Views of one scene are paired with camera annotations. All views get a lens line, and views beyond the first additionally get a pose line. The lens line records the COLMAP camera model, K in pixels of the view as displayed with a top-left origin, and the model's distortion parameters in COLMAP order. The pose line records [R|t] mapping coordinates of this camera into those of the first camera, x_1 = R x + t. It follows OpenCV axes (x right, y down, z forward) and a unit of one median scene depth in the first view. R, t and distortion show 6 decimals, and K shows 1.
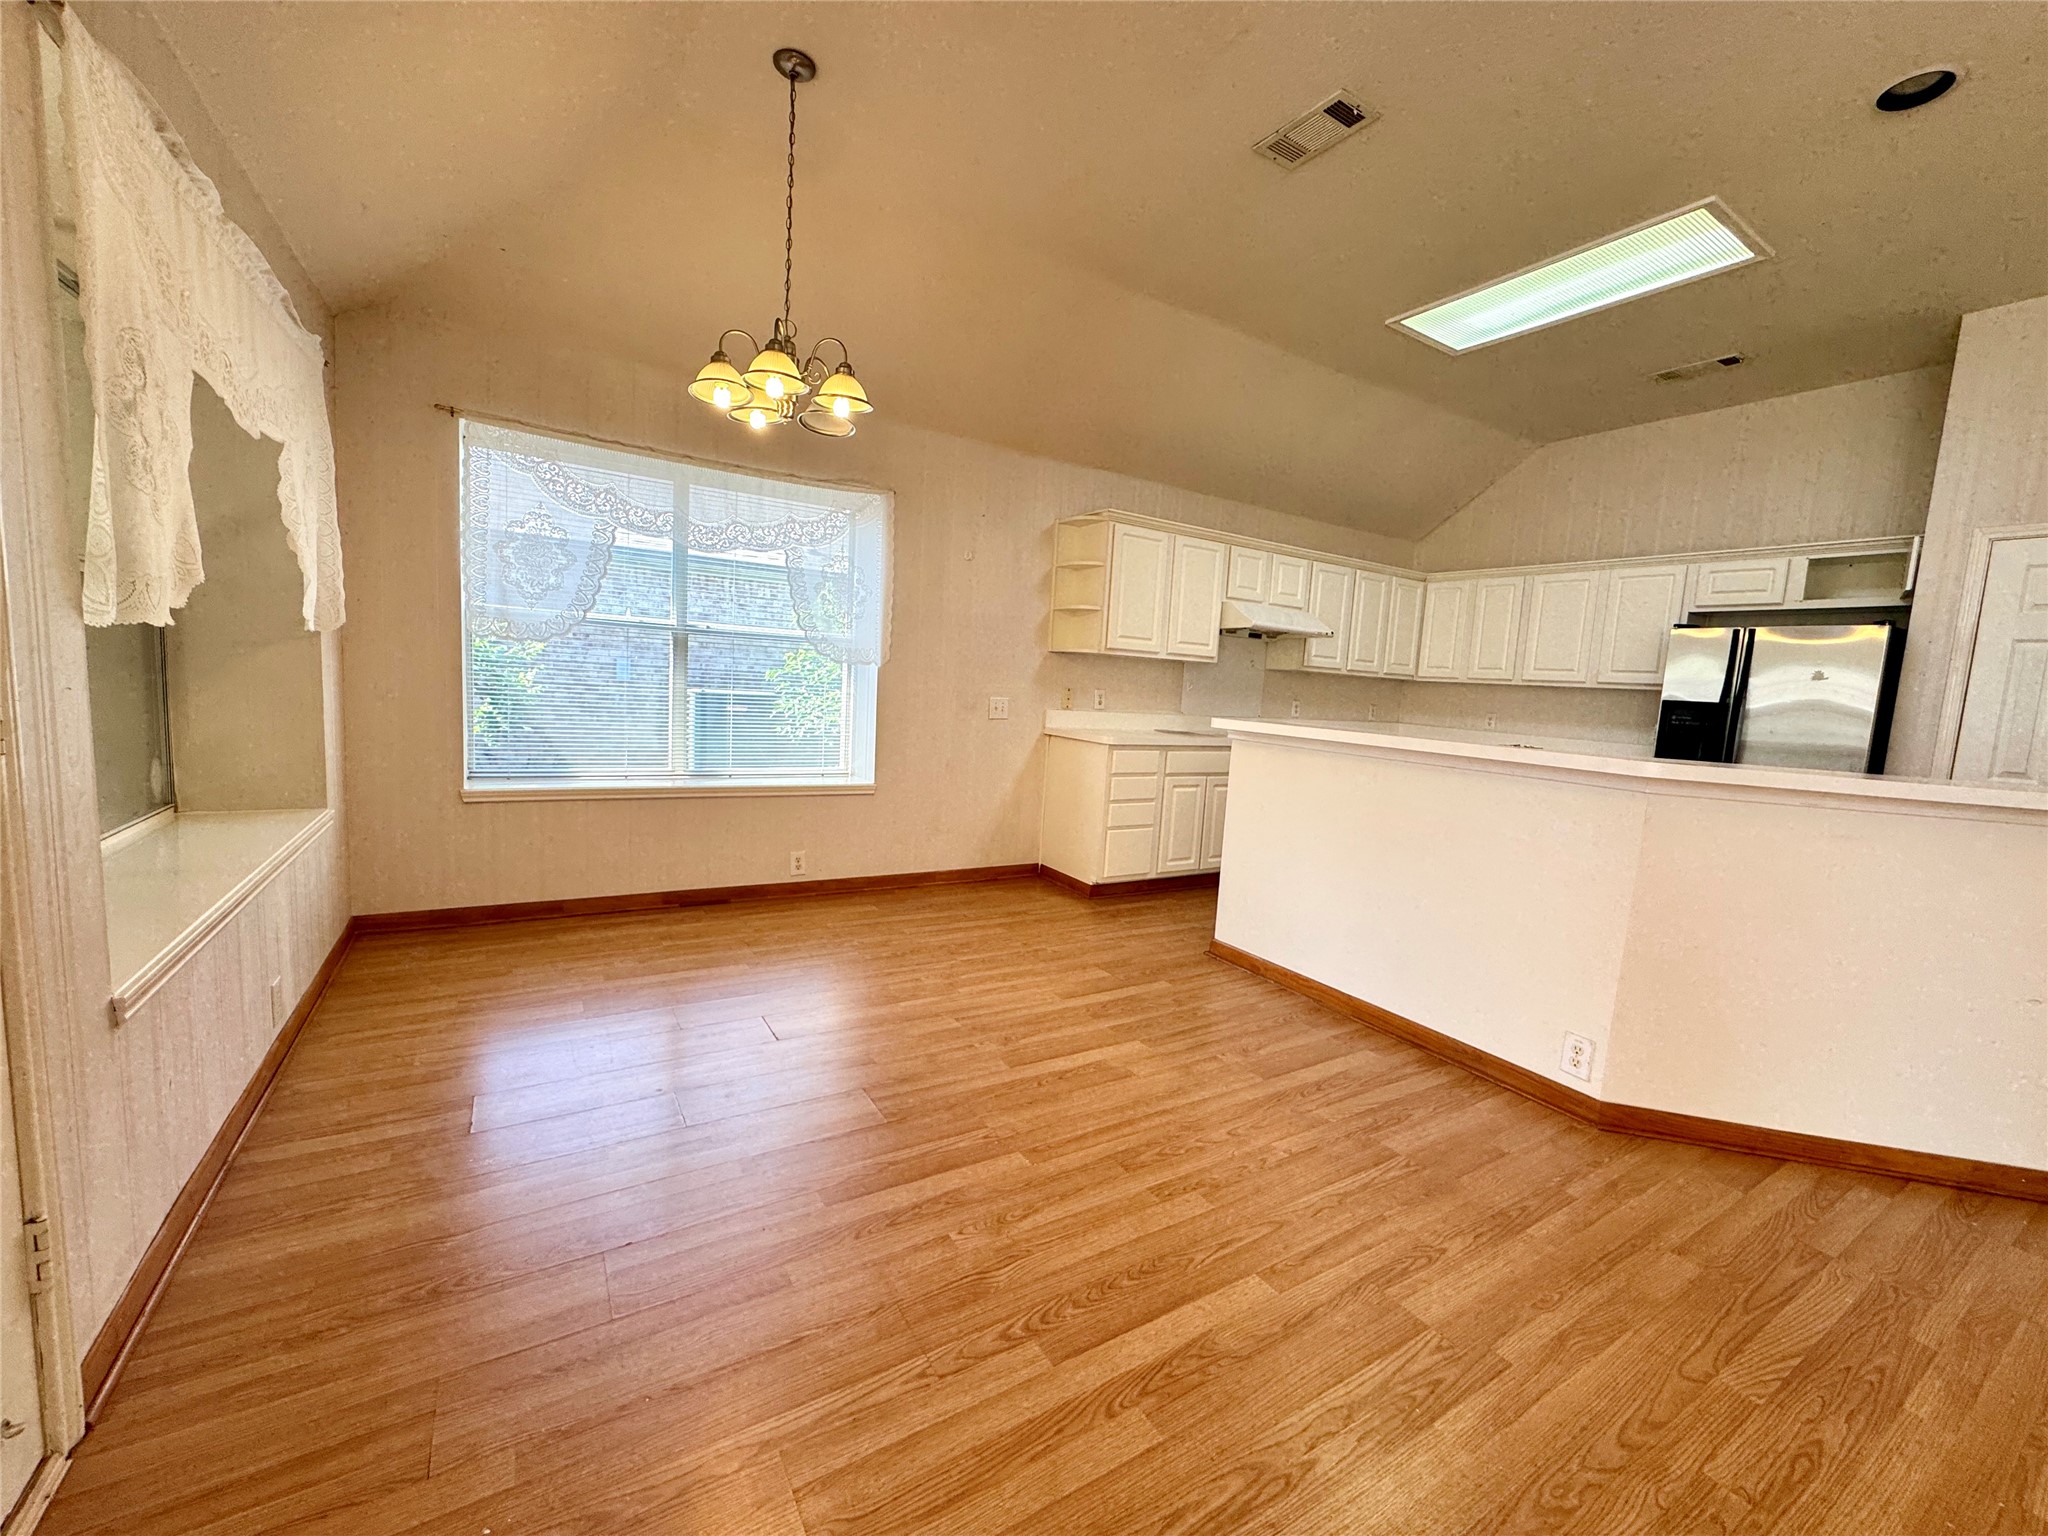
lens RADIAL K [[816.2, 0, 1027.6], [0, 816.2, 766.5], [0, 0, 1]] dist [-0.002059, 0.000323]
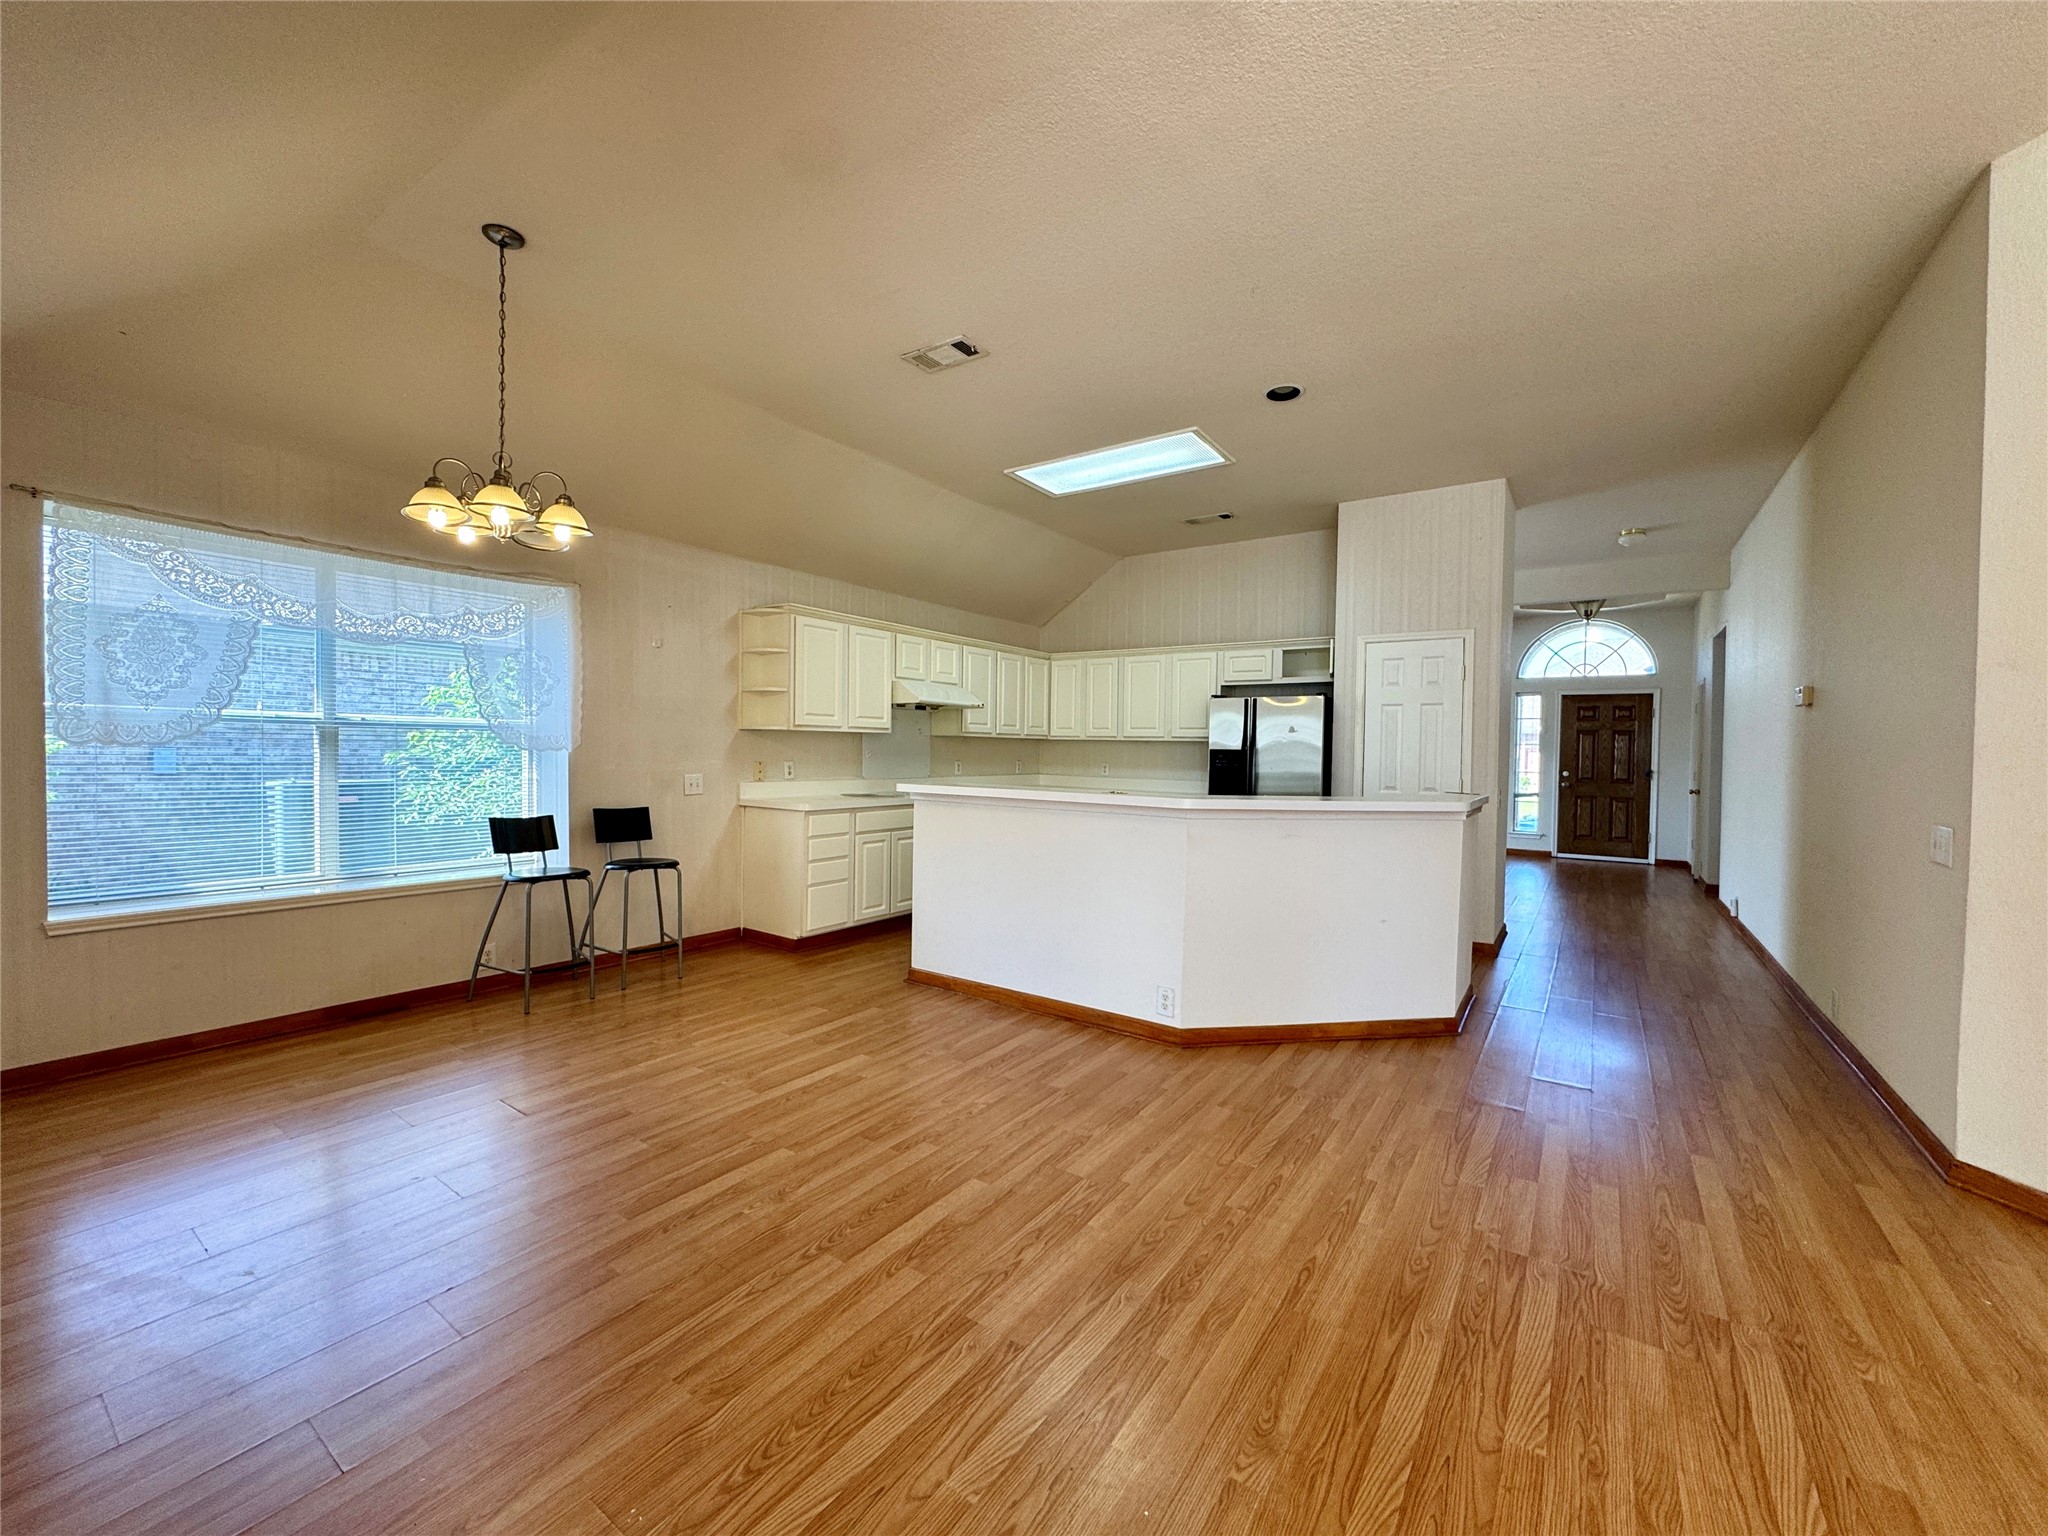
lens RADIAL K [[816.2, 0, 1026.9], [0, 816.2, 764.9], [0, 0, 1]] dist [-0.002059, 0.000323]
pose [[0.916330, -0.052756, 0.396932, -0.077828], [0.080683, 0.995277, -0.053977, -0.006030], [-0.392210, 0.081487, 0.916259, -0.192930]]
